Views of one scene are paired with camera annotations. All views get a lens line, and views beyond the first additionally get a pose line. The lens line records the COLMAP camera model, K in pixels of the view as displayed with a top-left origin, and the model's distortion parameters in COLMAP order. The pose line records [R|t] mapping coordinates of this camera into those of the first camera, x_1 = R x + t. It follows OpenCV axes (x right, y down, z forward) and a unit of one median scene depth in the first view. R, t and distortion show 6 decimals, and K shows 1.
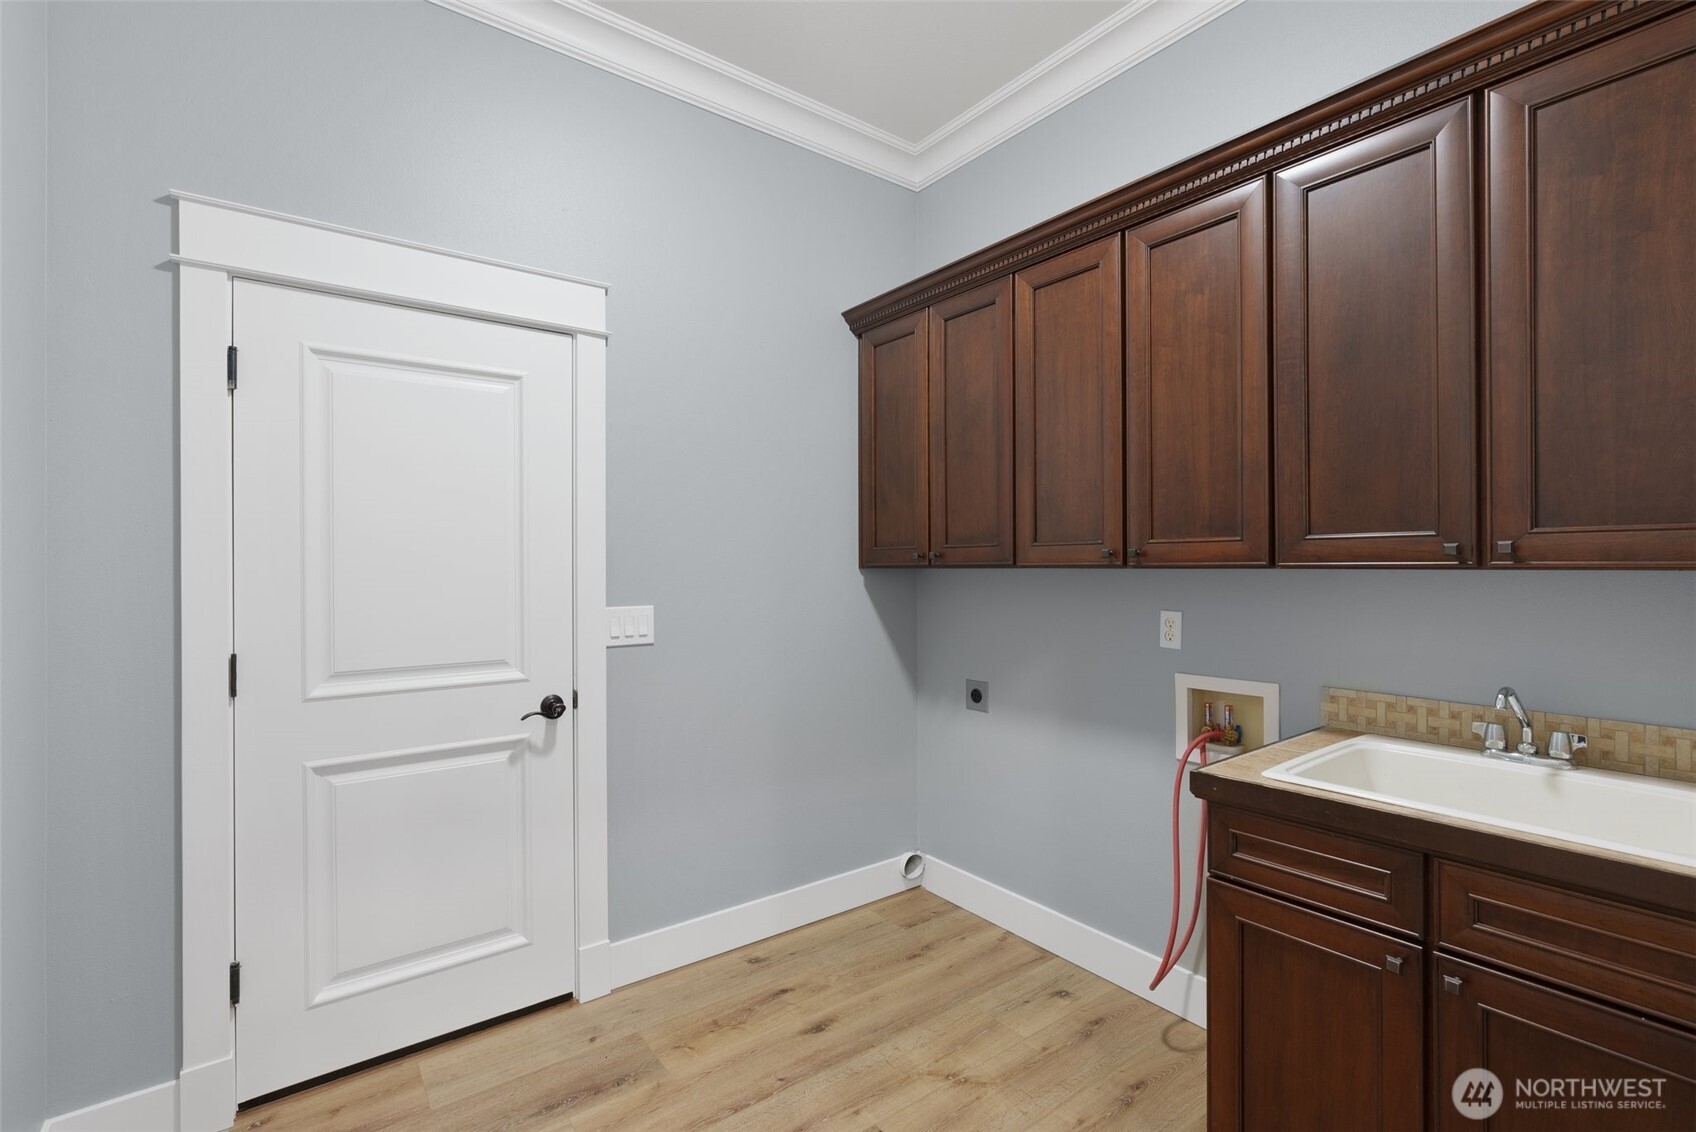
lens RADIAL K [[776.6, 0, 848.8], [0, 776.6, 572.5], [0, 0, 1]] dist [-0.009553, 0.004568]
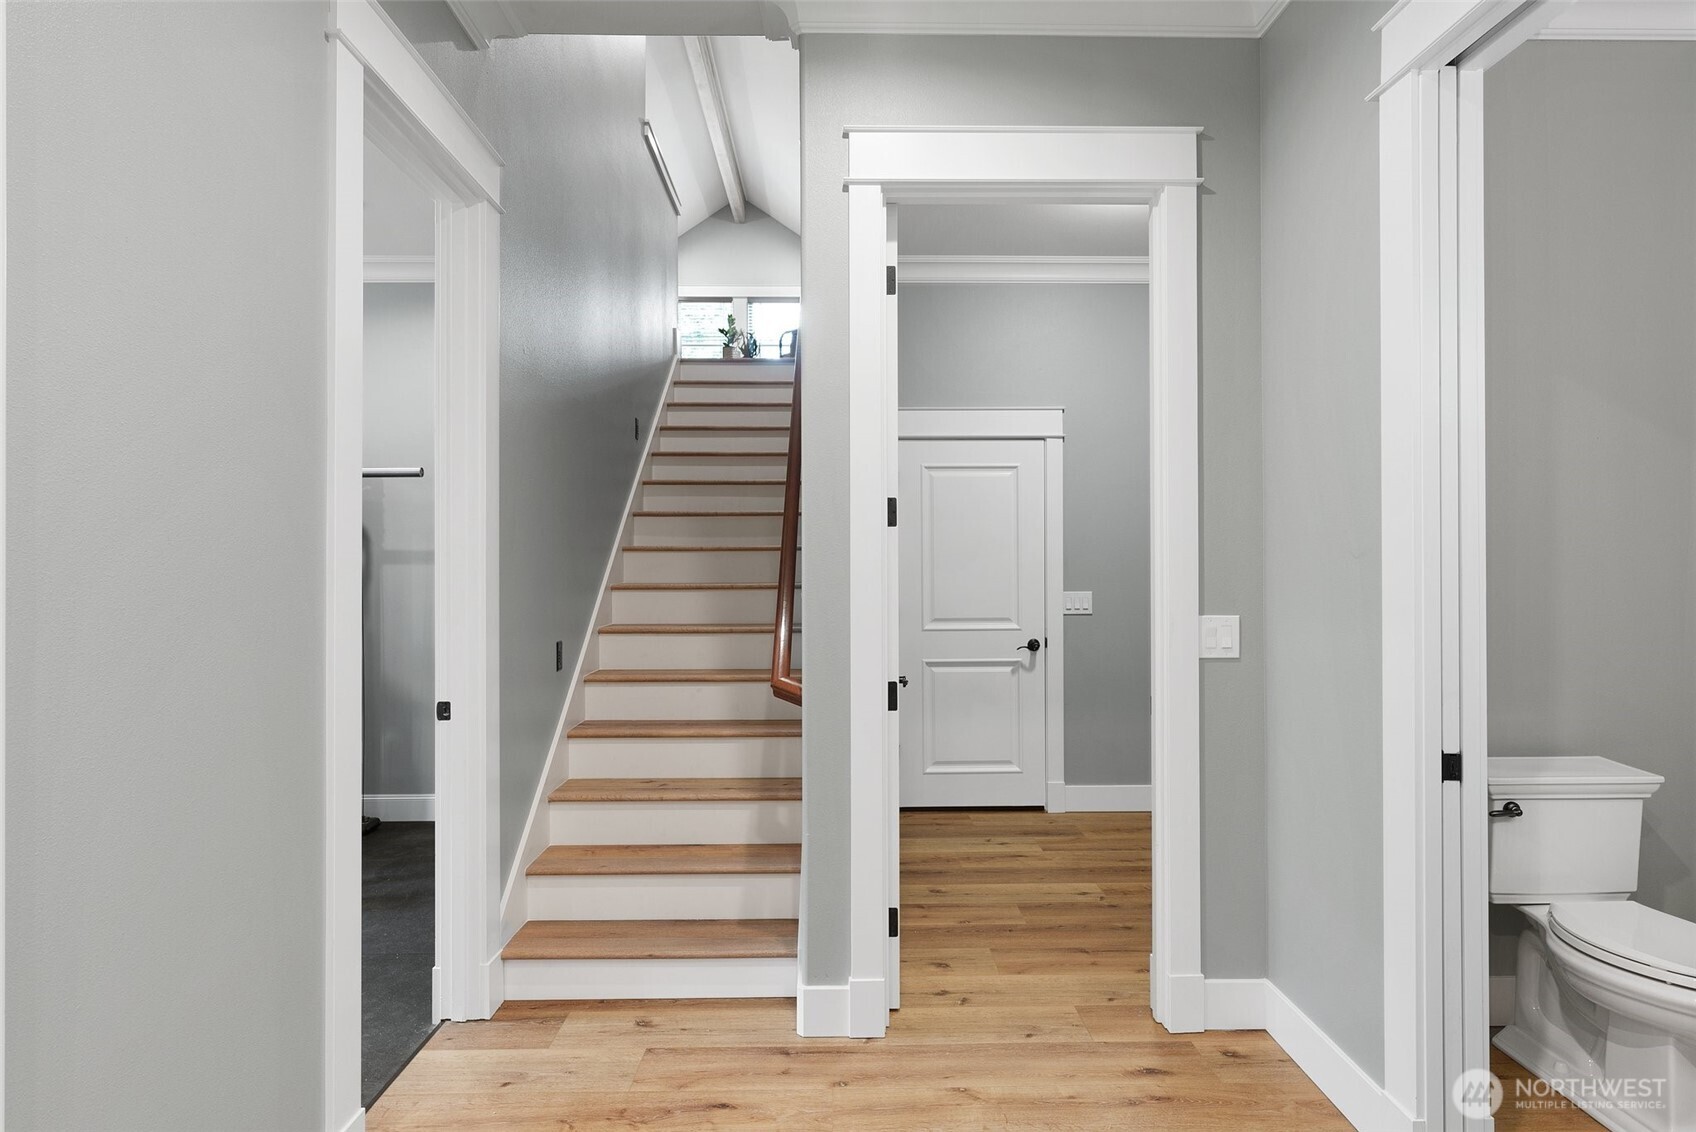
lens RADIAL K [[938.9, 0, 846.2], [0, 938.9, 554.8], [0, 0, 1]] dist [-0.043537, -0.000441]
pose [[0.810259, -0.002454, -0.586066, 0.549322], [-0.001788, 0.999976, -0.006658, -0.023679], [0.586069, 0.006443, 0.810236, -1.039169]]
